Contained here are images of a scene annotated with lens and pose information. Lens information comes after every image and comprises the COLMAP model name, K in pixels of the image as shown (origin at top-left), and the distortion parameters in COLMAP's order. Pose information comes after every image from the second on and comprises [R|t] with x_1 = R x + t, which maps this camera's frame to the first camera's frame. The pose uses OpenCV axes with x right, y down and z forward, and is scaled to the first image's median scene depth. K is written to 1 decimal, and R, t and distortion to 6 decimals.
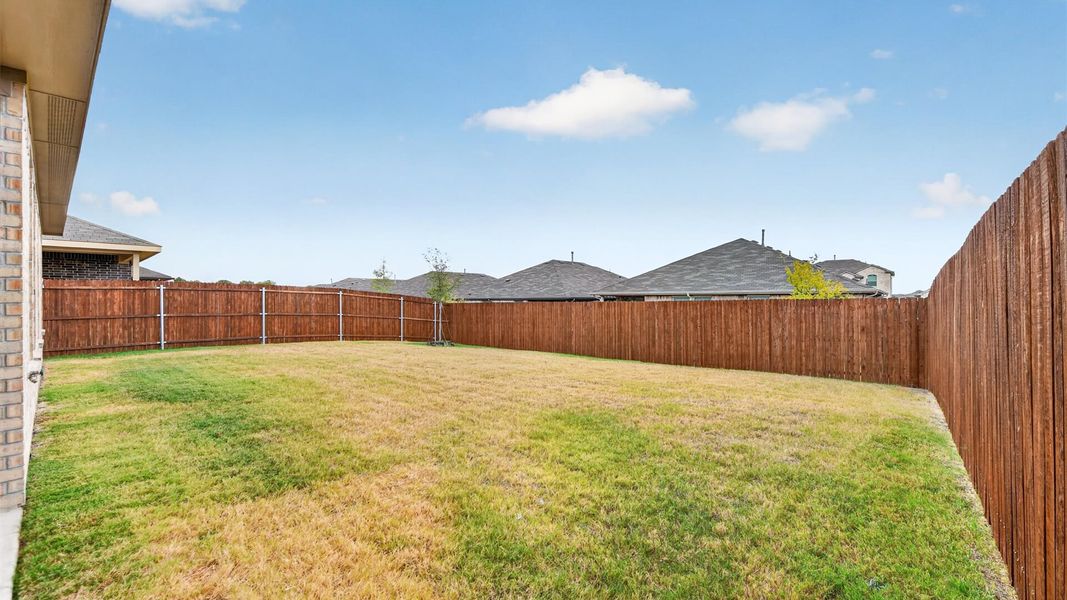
lens RADIAL K [[424.2, 0, 540.2], [0, 424.2, 299.8], [0, 0, 1]] dist [-0.010467, -0.000173]
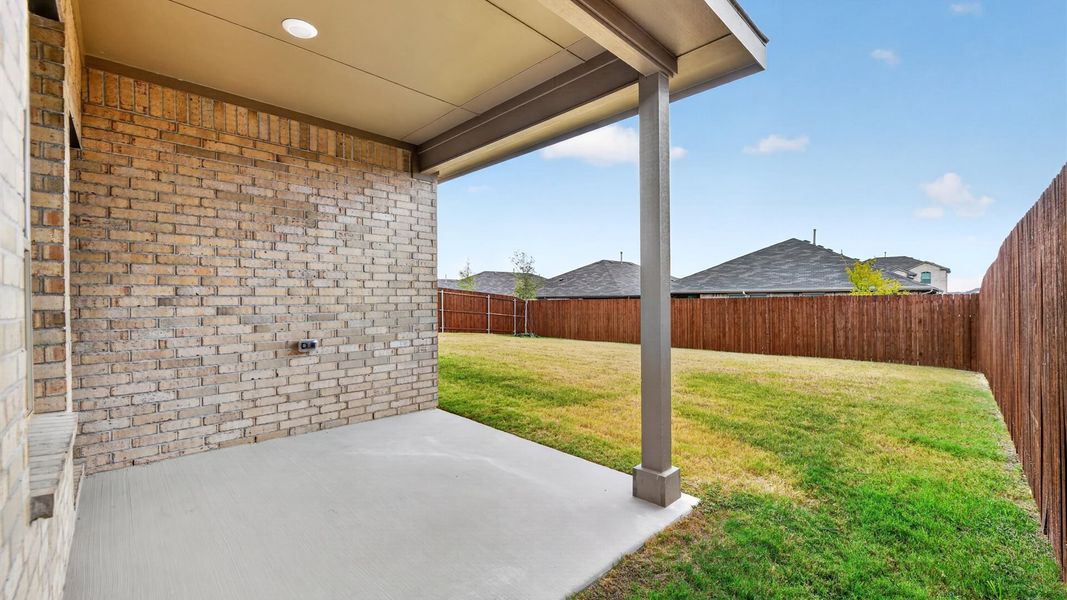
lens RADIAL K [[424.2, 0, 540.2], [0, 424.2, 299.8], [0, 0, 1]] dist [-0.010467, -0.000173]
pose [[0.997214, -0.001387, -0.074576, -0.109418], [0.001590, 0.999995, 0.002671, 0.003707], [0.074572, -0.002782, 0.997212, -0.133059]]
